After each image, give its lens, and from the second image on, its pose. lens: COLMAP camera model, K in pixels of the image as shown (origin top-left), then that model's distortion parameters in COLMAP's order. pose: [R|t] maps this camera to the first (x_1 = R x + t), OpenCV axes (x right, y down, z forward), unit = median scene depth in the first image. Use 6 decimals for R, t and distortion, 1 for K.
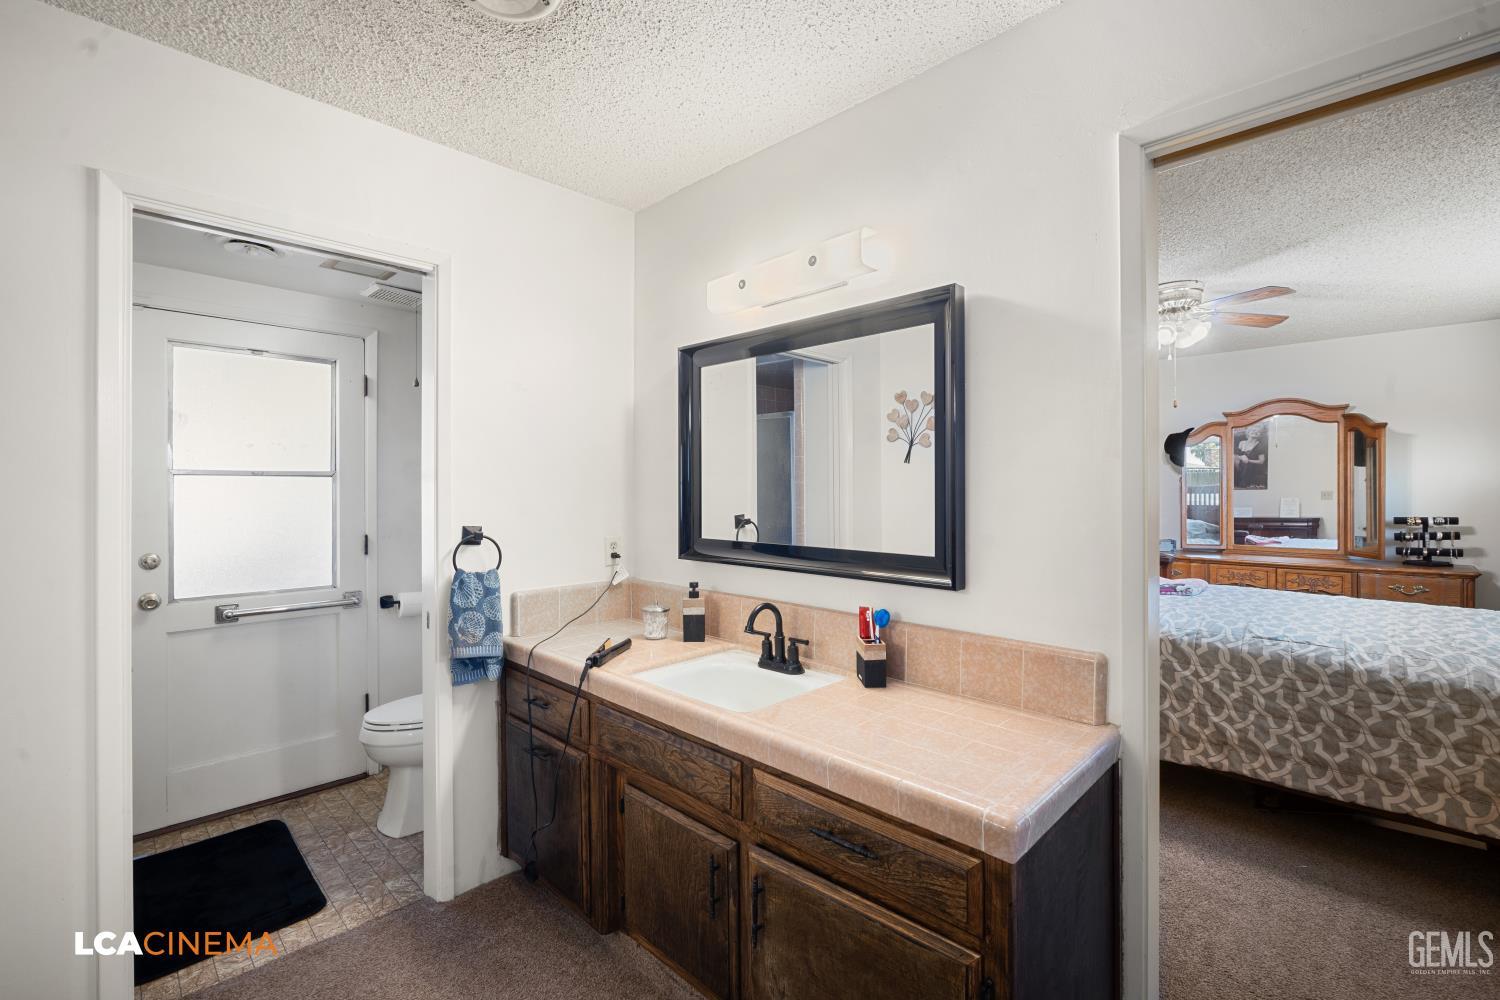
lens RADIAL K [[656.0, 0, 757.8], [0, 656.0, 488.3], [0, 0, 1]] dist [-0.014541, 0.004099]
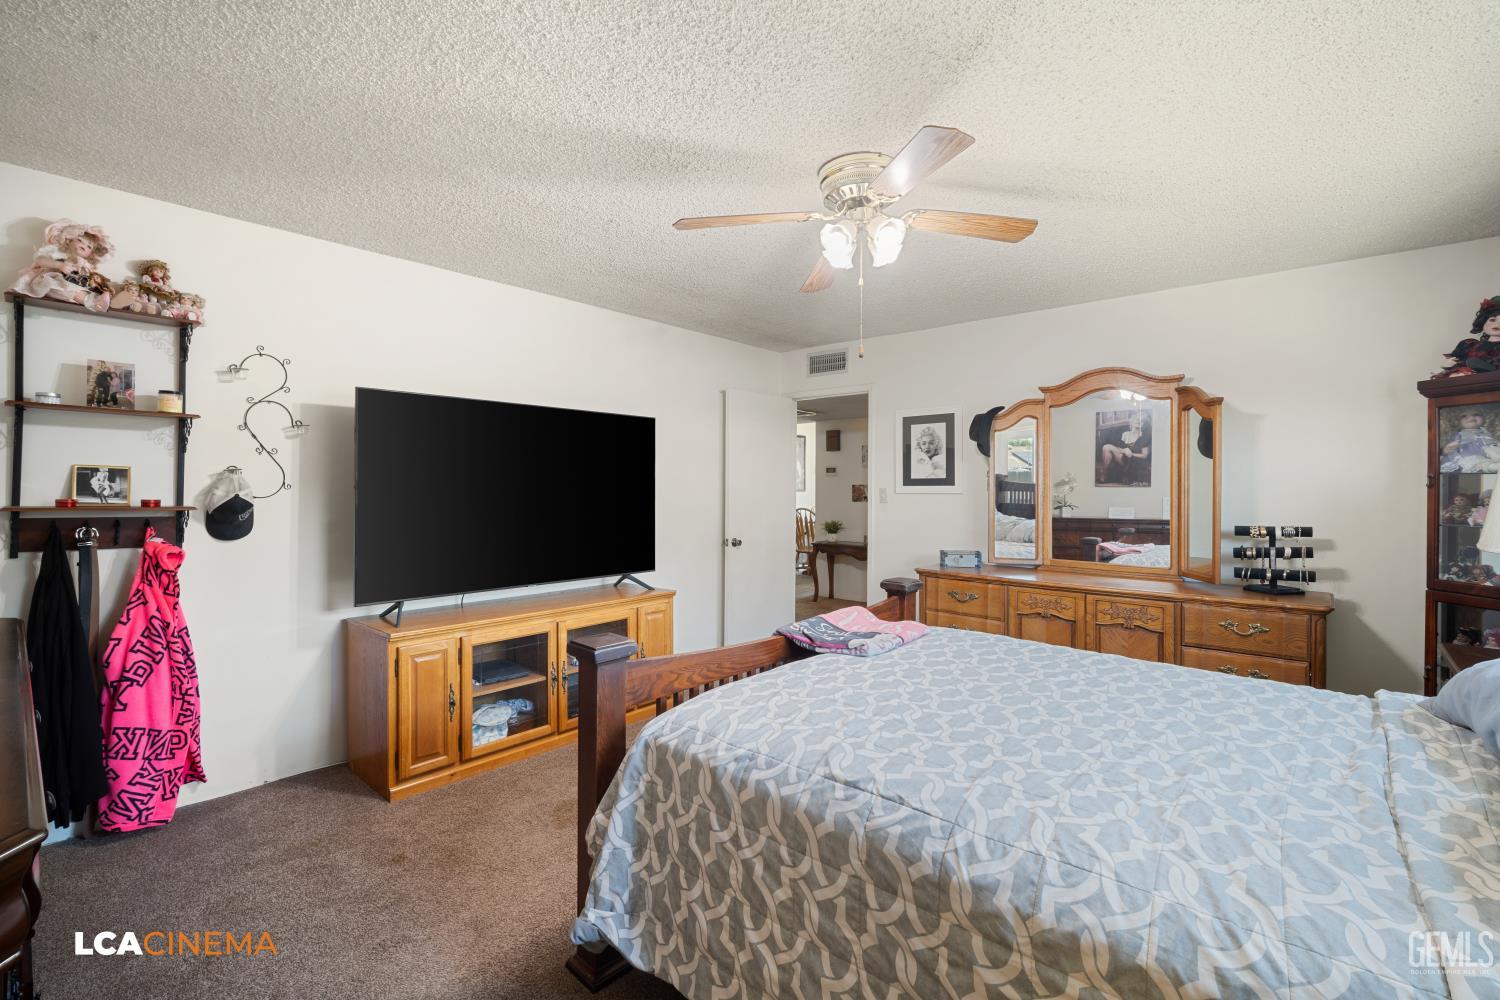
lens RADIAL K [[656.0, 0, 759.1], [0, 656.0, 481.1], [0, 0, 1]] dist [-0.014541, 0.004099]
pose [[0.998568, 0.006660, 0.053075, 0.539076], [-0.006473, 0.999972, -0.003696, -0.000286], [-0.053098, 0.003347, 0.998584, 0.388446]]
